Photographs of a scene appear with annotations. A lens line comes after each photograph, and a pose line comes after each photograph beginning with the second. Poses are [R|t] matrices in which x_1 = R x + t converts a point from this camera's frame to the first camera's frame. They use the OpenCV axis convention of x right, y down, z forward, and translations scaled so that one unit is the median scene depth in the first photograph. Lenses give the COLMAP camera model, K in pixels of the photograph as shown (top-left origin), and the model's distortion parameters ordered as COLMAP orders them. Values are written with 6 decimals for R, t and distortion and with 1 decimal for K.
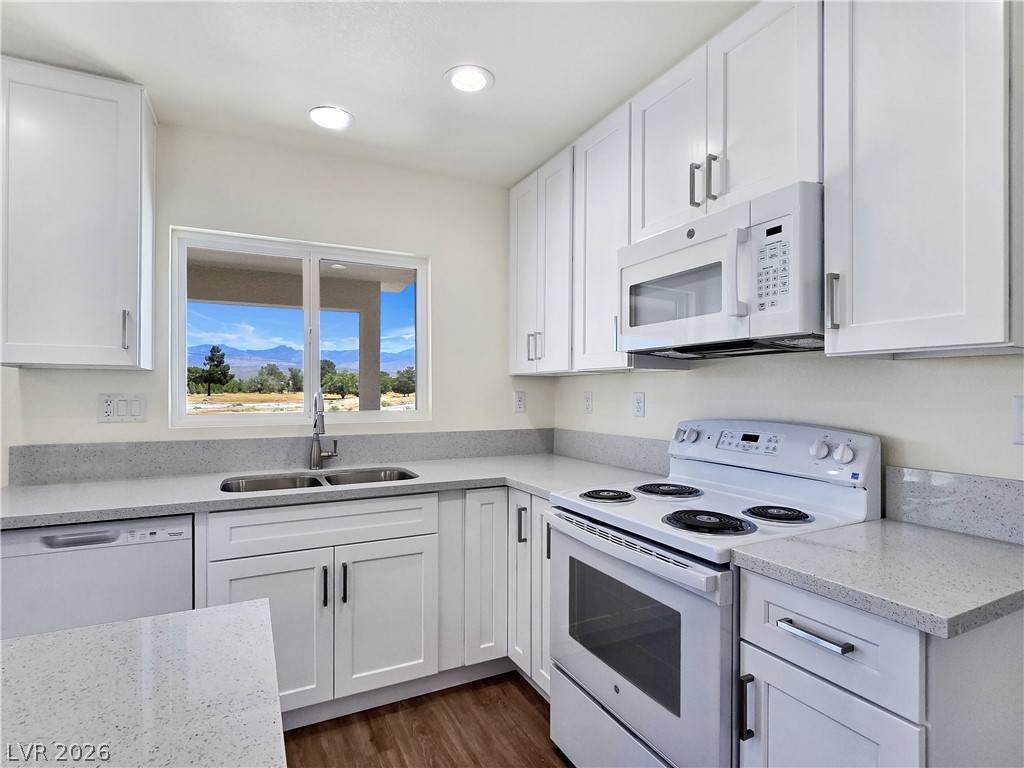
lens RADIAL K [[523.7, 0, 507.5], [0, 523.7, 389.6], [0, 0, 1]] dist [-0.000840, -0.002108]
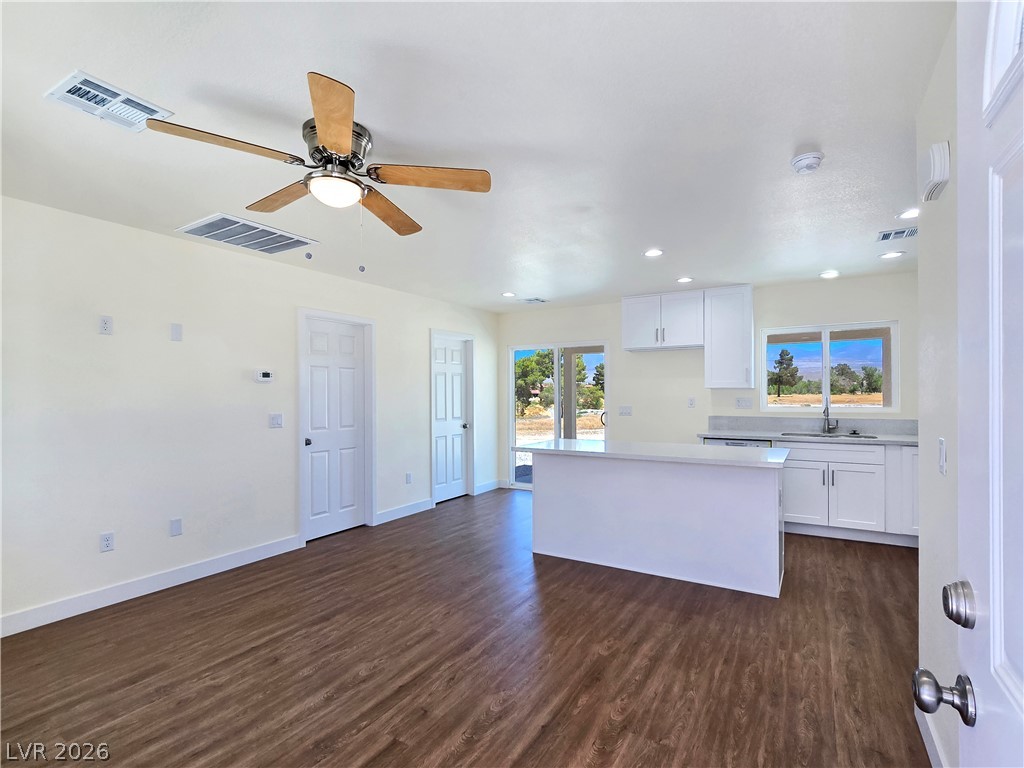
lens RADIAL K [[503.8, 0, 511.1], [0, 503.8, 396.0], [0, 0, 1]] dist [0.001505, -0.000660]
pose [[0.534884, 0.001105, -0.844925, 0.812004], [0.008126, 0.999946, 0.006452, -0.027623], [0.844887, -0.010317, 0.534846, -1.403919]]
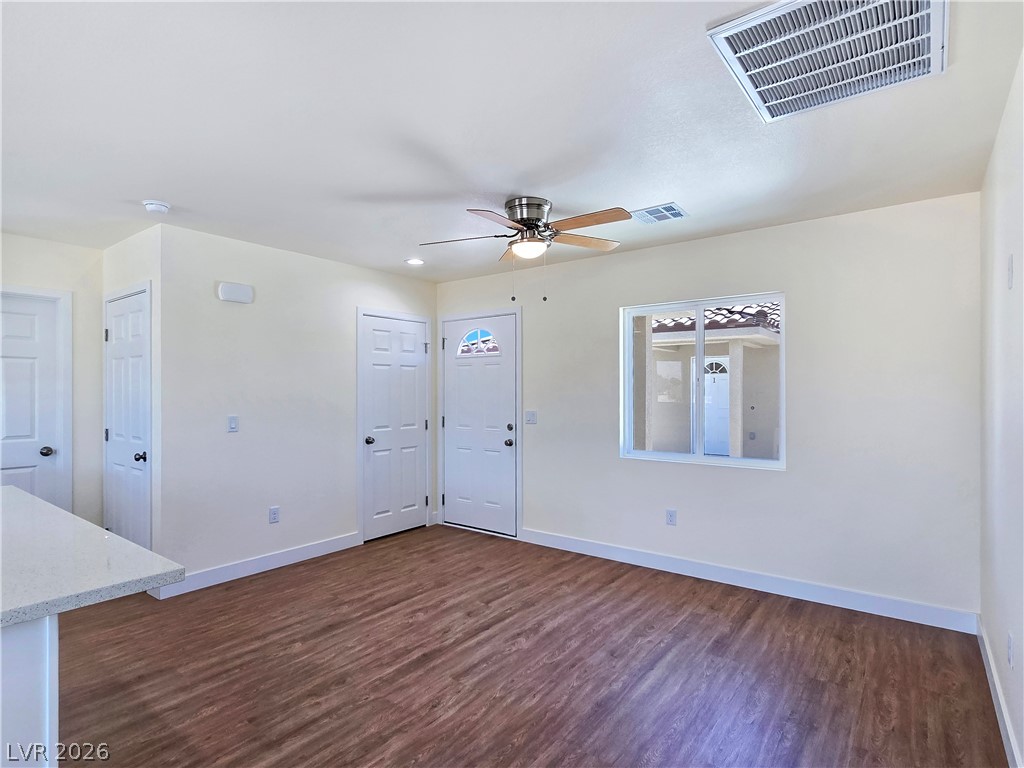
lens RADIAL K [[533.9, 0, 507.7], [0, 533.9, 396.9], [0, 0, 1]] dist [0.003688, -0.006457]
pose [[-0.436977, -0.009001, 0.899428, -1.622248], [-0.002698, 0.999959, 0.008696, -0.030923], [-0.899469, 0.001373, -0.436983, -0.419951]]
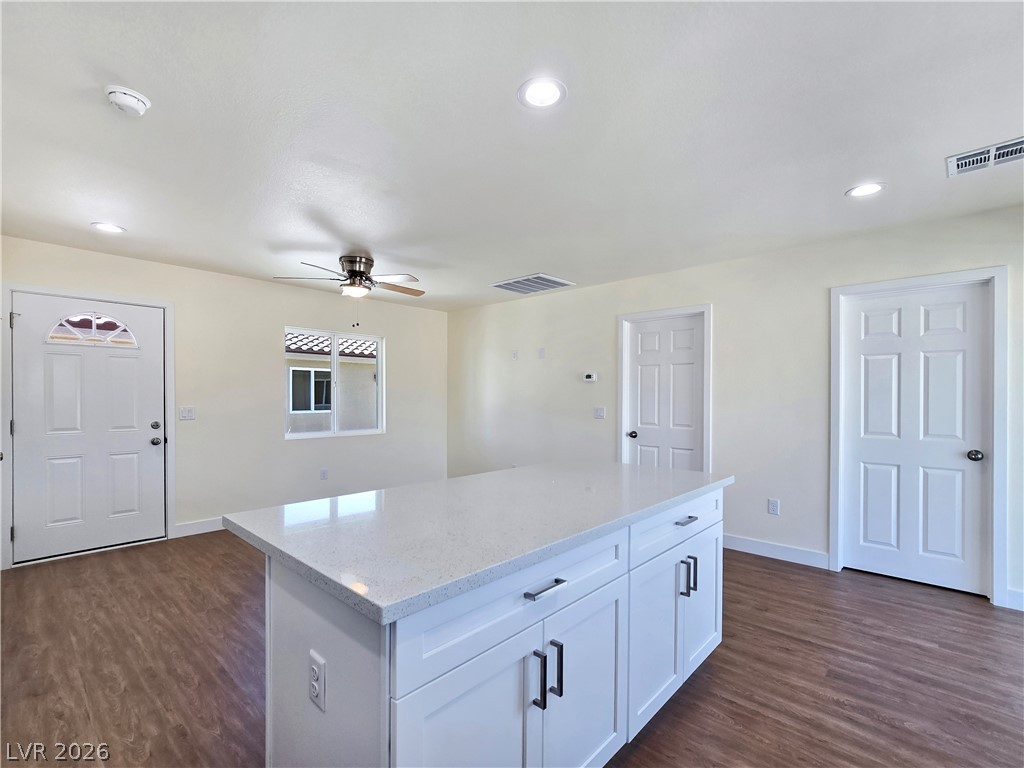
lens RADIAL K [[464.8, 0, 514.2], [0, 464.8, 404.0], [0, 0, 1]] dist [-0.006769, 0.003583]
pose [[-0.932679, 0.001609, -0.360704, -0.187959], [-0.002821, 0.999927, 0.011756, 0.008051], [0.360697, 0.011982, -0.932606, 0.914015]]
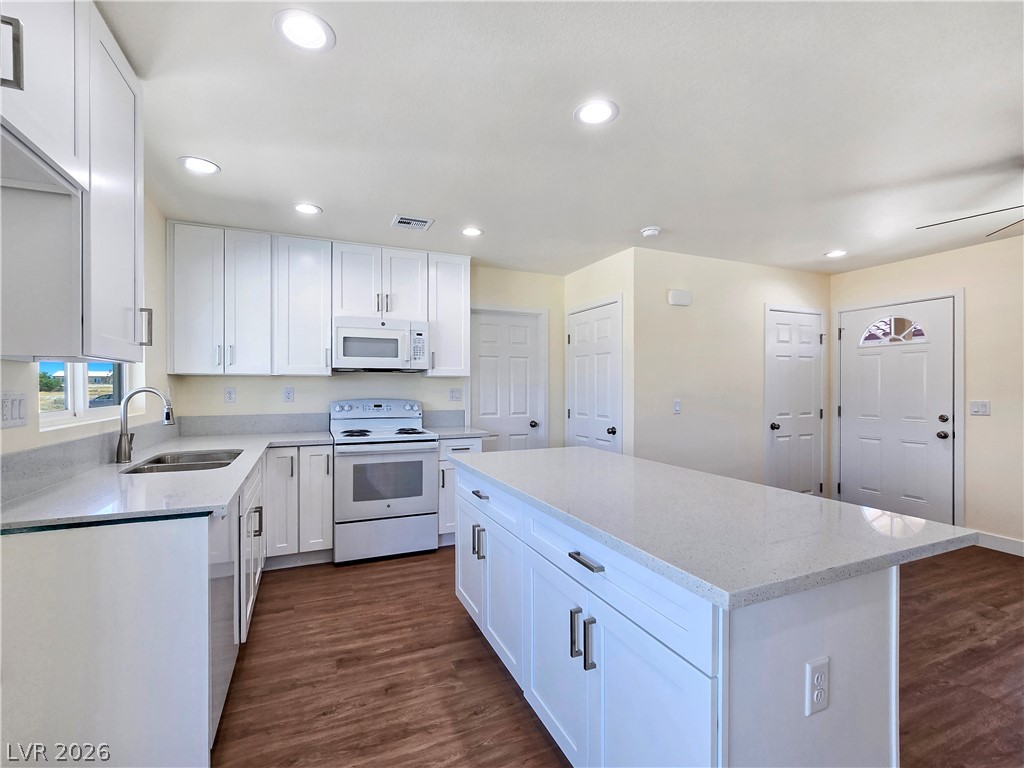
lens RADIAL K [[464.8, 0, 506.9], [0, 464.8, 387.5], [0, 0, 1]] dist [-0.006769, 0.003583]
pose [[0.055710, -0.000507, 0.998447, -1.507366], [-0.003307, 0.999994, 0.000692, 0.001196], [-0.998442, -0.003340, 0.055708, 0.237850]]
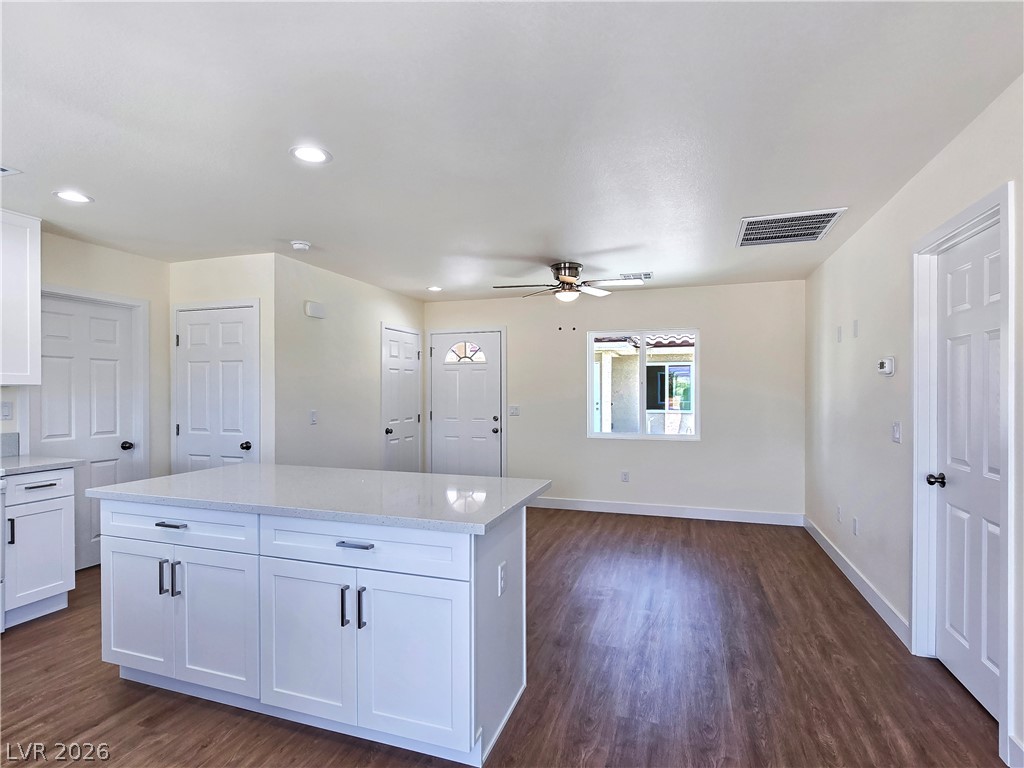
lens RADIAL K [[533.9, 0, 507.8], [0, 533.9, 390.2], [0, 0, 1]] dist [0.003688, -0.006457]
pose [[-0.704035, 0.001254, 0.710164, -1.717237], [-0.001604, 0.999993, -0.003356, -0.026790], [-0.710163, -0.003502, -0.704028, 0.647906]]
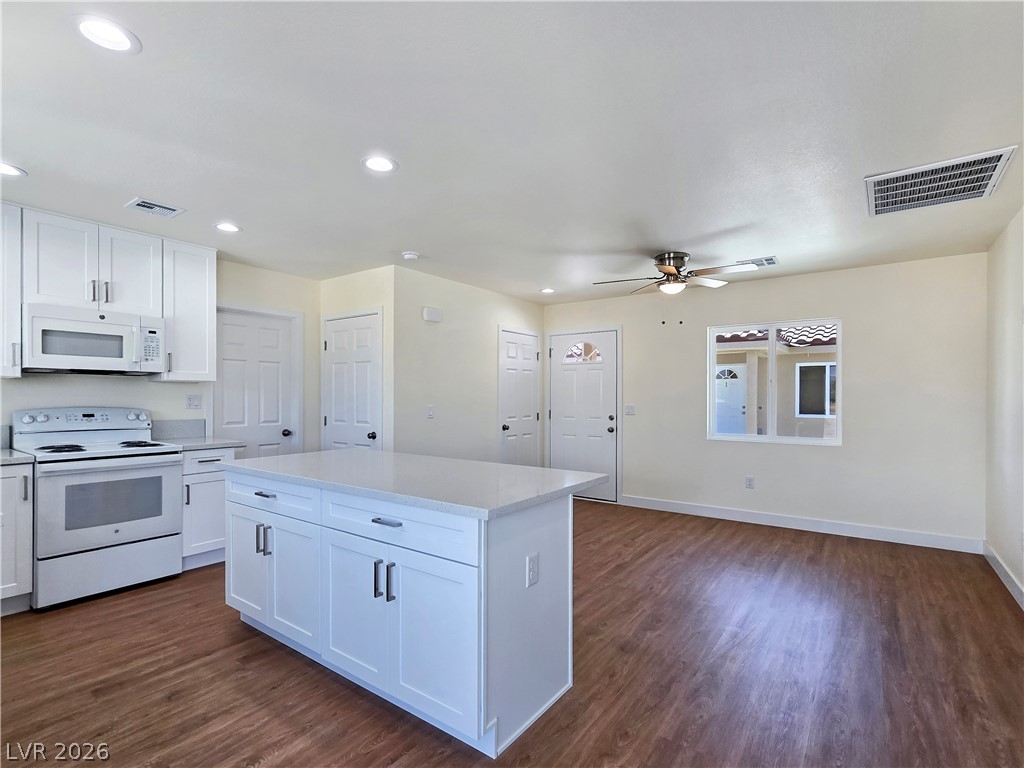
lens RADIAL K [[503.8, 0, 505.8], [0, 503.8, 398.9], [0, 0, 1]] dist [0.001505, -0.000660]
pose [[-0.455536, -0.005395, 0.890201, -1.794944], [-0.005672, 0.999979, 0.003158, 0.010679], [-0.890199, -0.003611, -0.455557, 0.398197]]
